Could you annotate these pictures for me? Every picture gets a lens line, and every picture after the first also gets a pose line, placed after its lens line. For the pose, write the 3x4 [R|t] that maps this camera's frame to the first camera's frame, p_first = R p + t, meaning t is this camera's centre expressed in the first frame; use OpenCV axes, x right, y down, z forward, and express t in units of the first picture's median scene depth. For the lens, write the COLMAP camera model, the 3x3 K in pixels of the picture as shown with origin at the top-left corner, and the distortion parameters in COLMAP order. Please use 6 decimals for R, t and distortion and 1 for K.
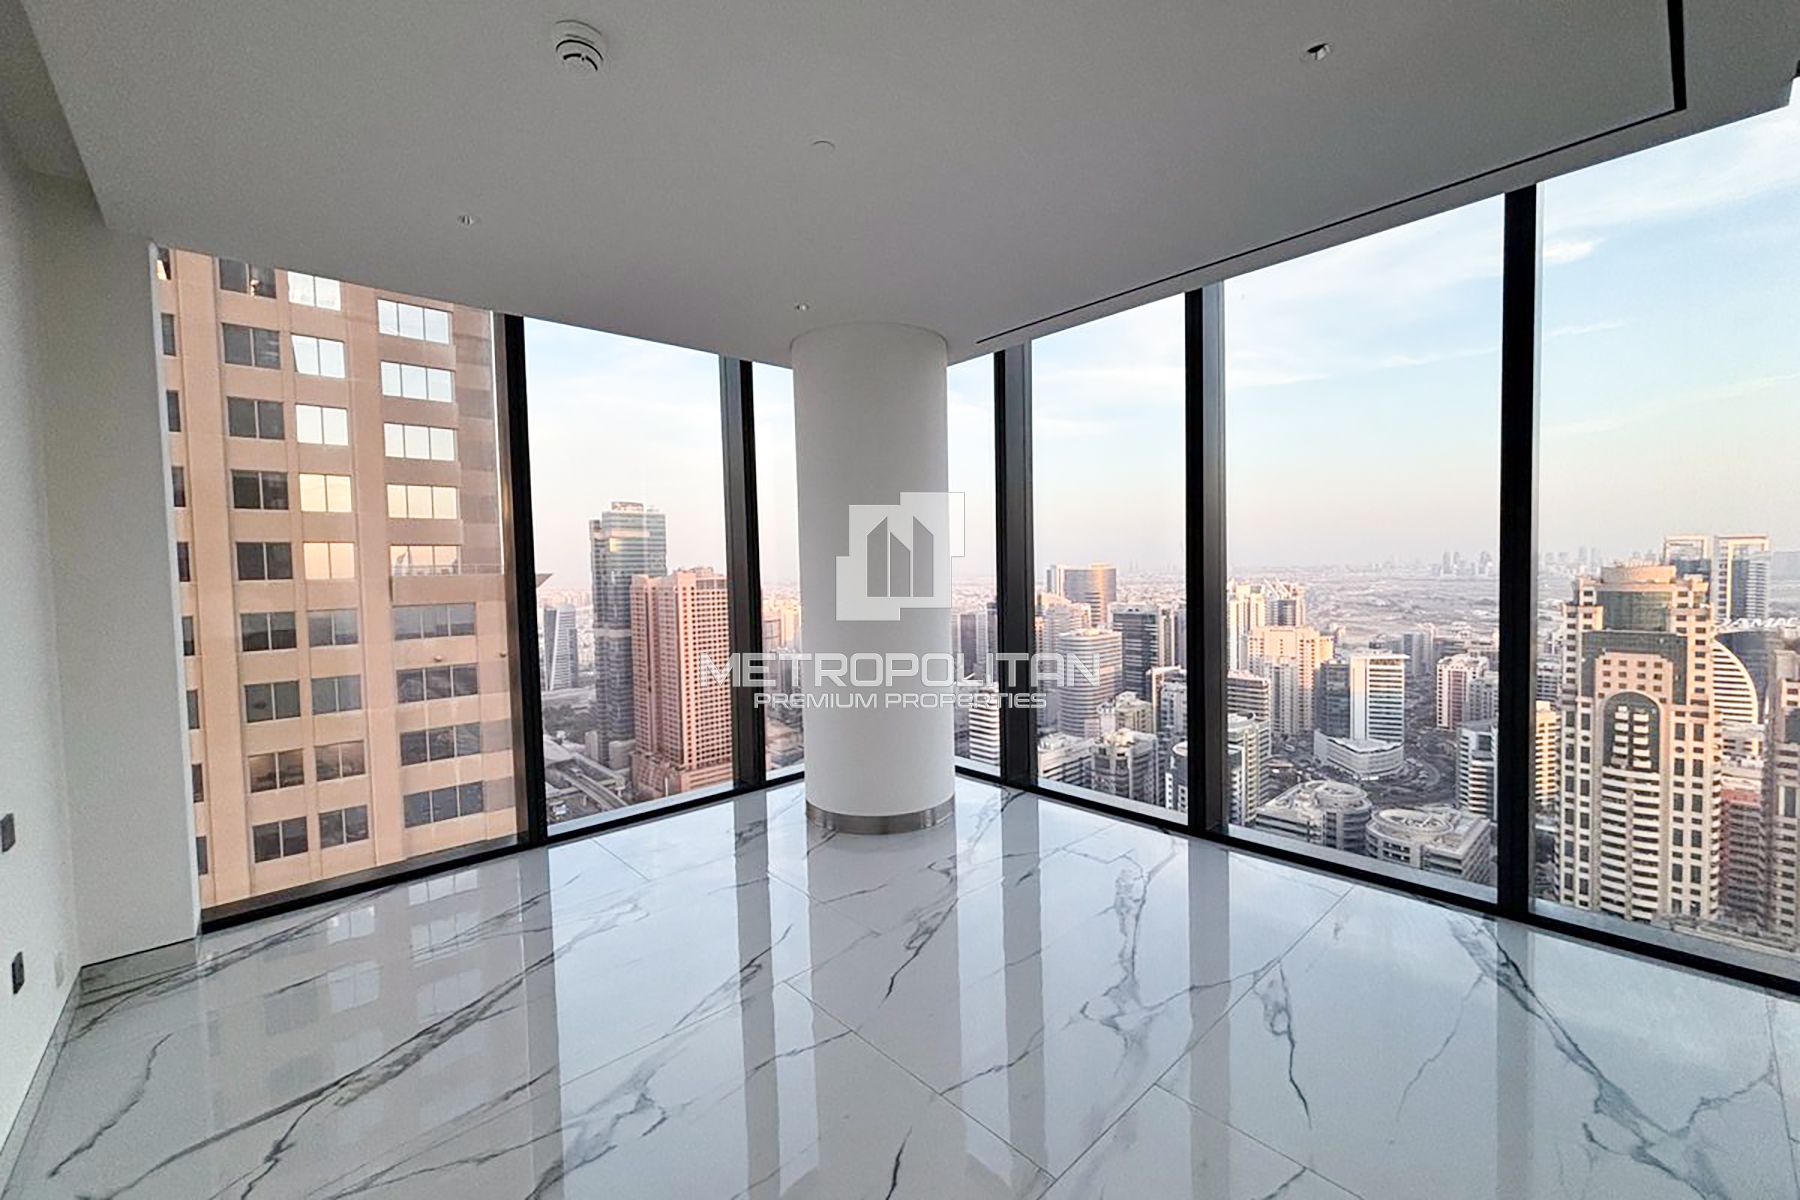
lens RADIAL K [[719.3, 0, 898.6], [0, 719.3, 595.8], [0, 0, 1]] dist [0.003613, -0.002423]
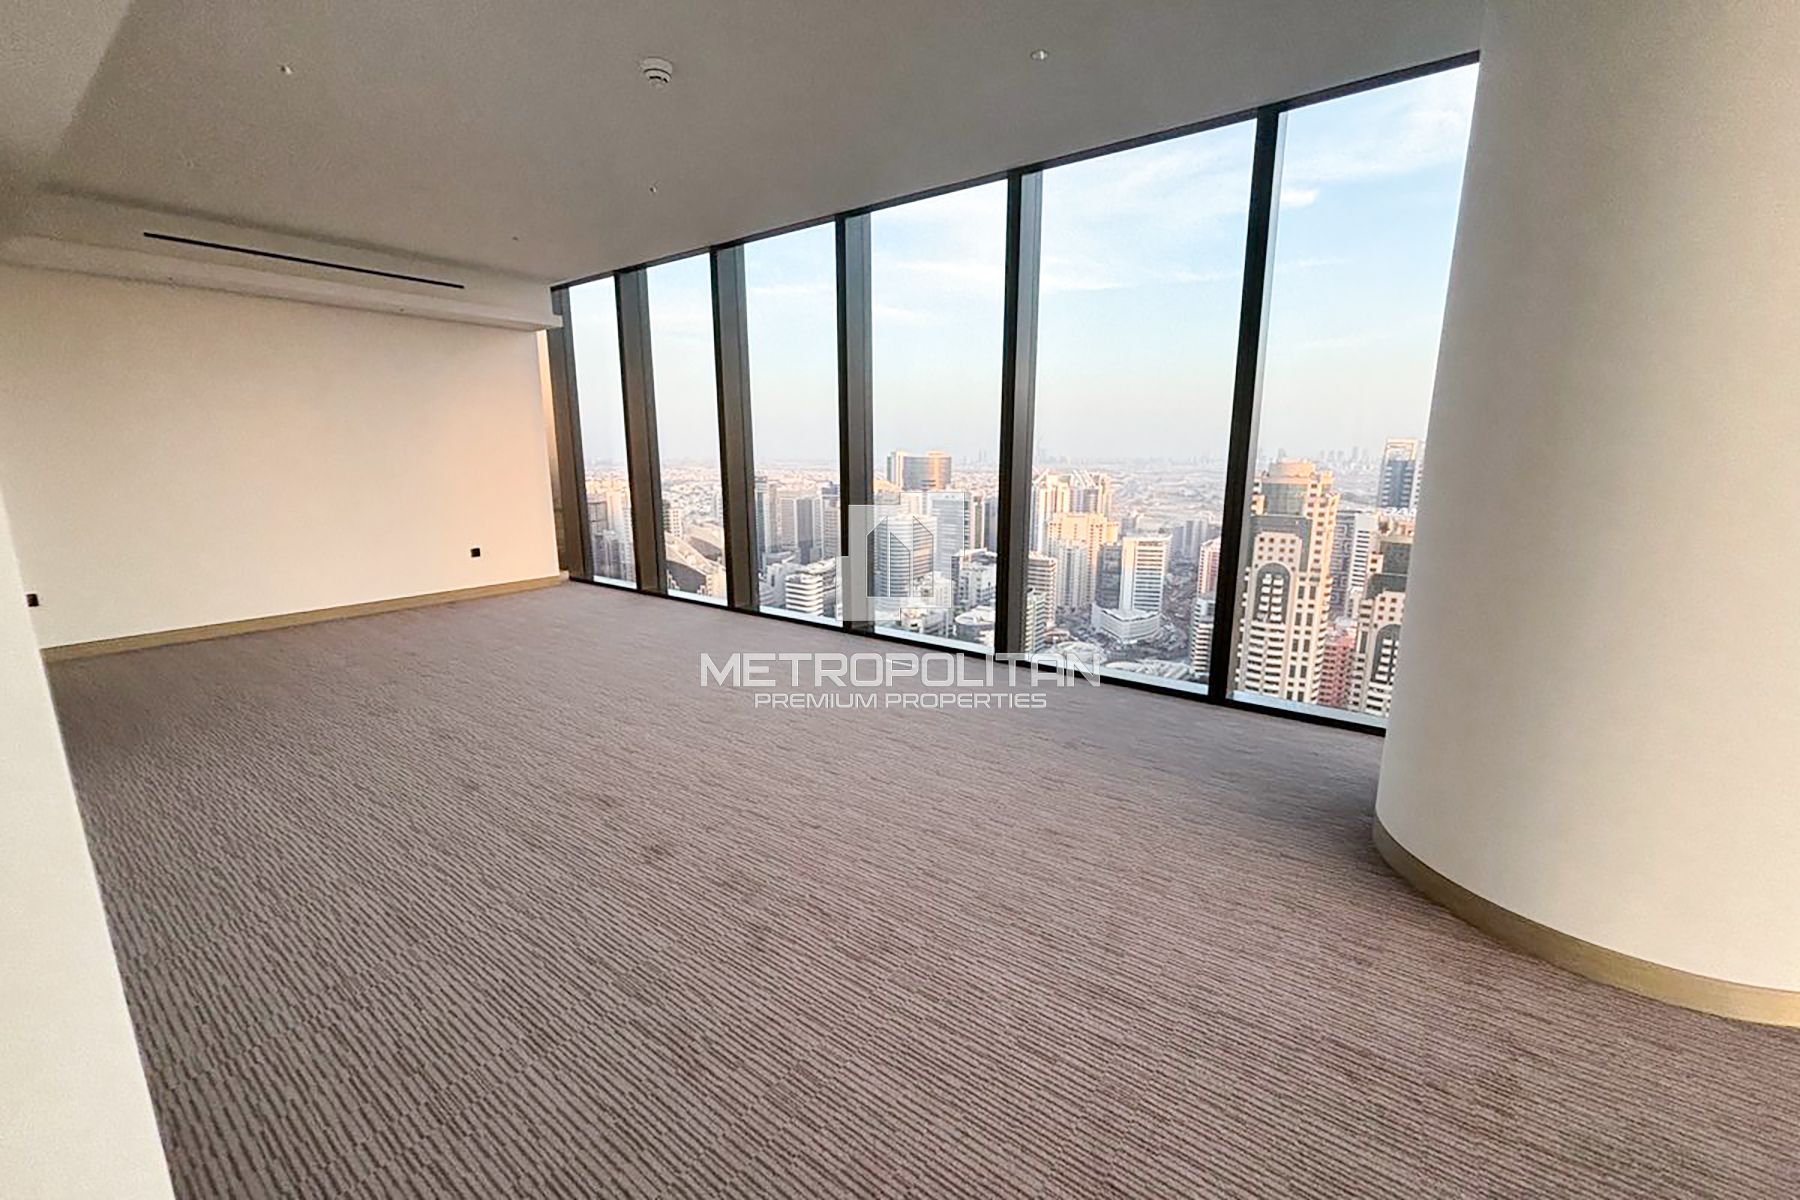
lens RADIAL K [[719.3, 0, 905.3], [0, 719.3, 598.4], [0, 0, 1]] dist [0.003613, -0.002423]
pose [[0.979929, -0.016157, 0.198690, 0.072560], [-0.015733, 0.987333, 0.157879, 0.002568], [-0.198724, -0.157836, 0.967262, -0.073804]]
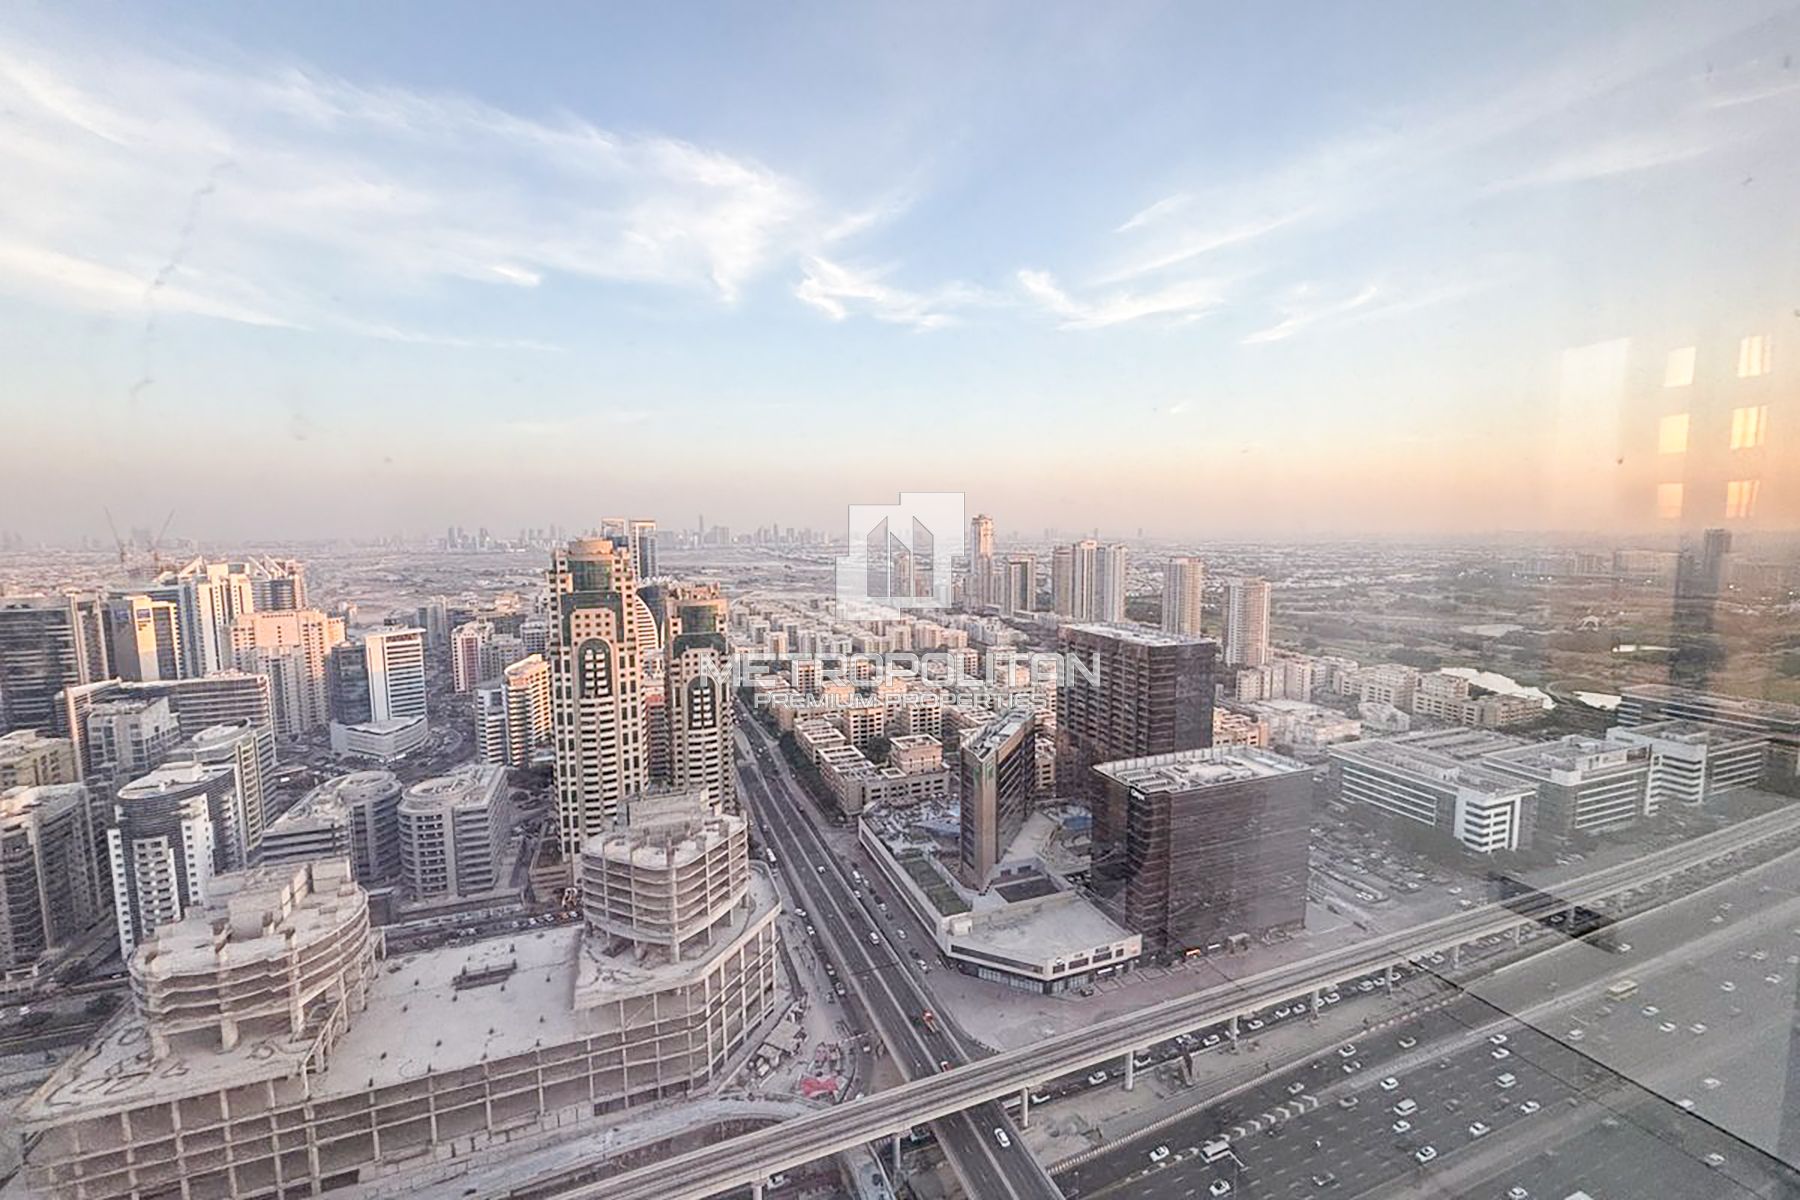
lens RADIAL K [[719.3, 0, 894.9], [0, 719.3, 596.9], [0, 0, 1]] dist [0.003613, -0.002423]
pose [[0.362366, -0.070166, 0.929391, 0.007391], [0.036224, 0.997469, 0.061182, -0.000124], [-0.931332, 0.011496, 0.363991, 0.011593]]
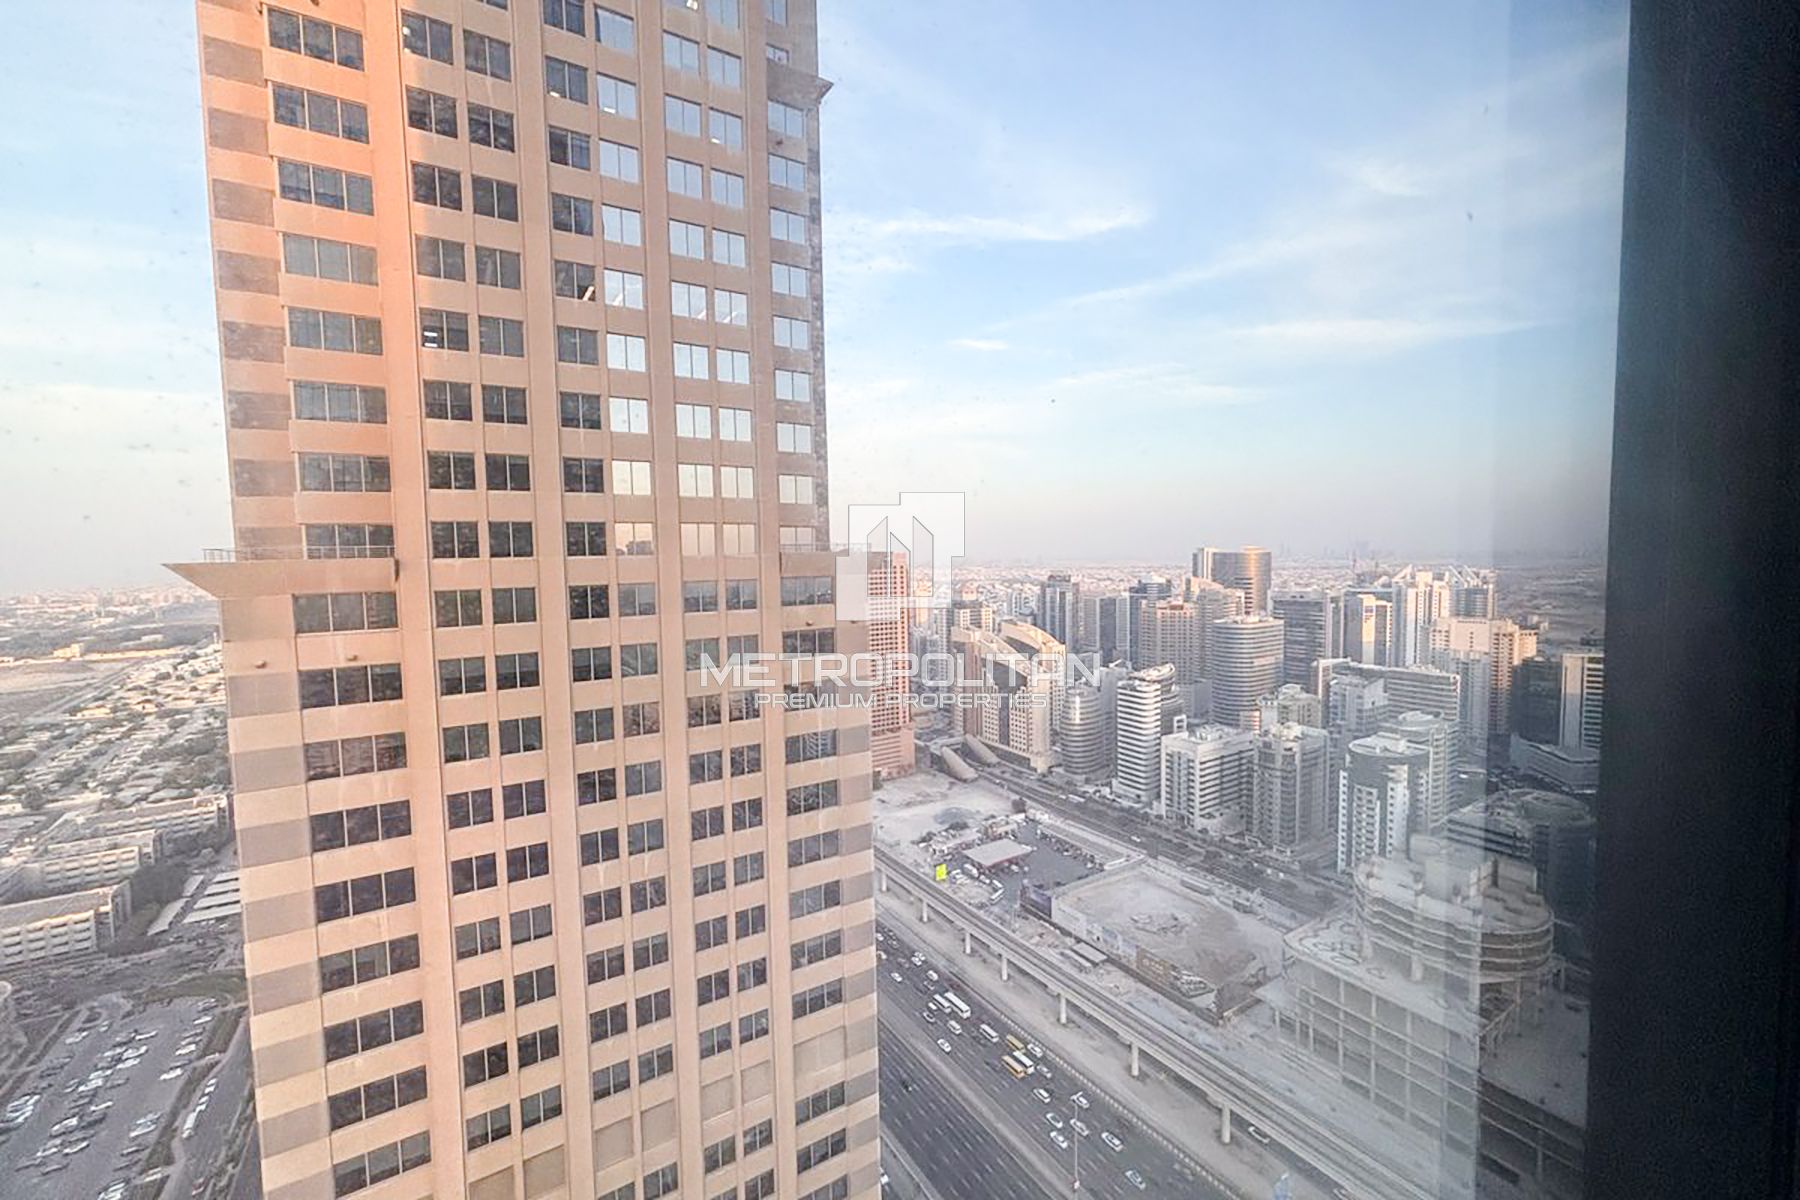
lens RADIAL K [[719.3, 0, 905.7], [0, 719.3, 598.9], [0, 0, 1]] dist [0.003613, -0.002423]
pose [[0.986295, 0.018718, -0.163929, -0.034152], [-0.013879, 0.999435, 0.030615, 0.001192], [0.164409, -0.027920, 0.985997, -0.010693]]
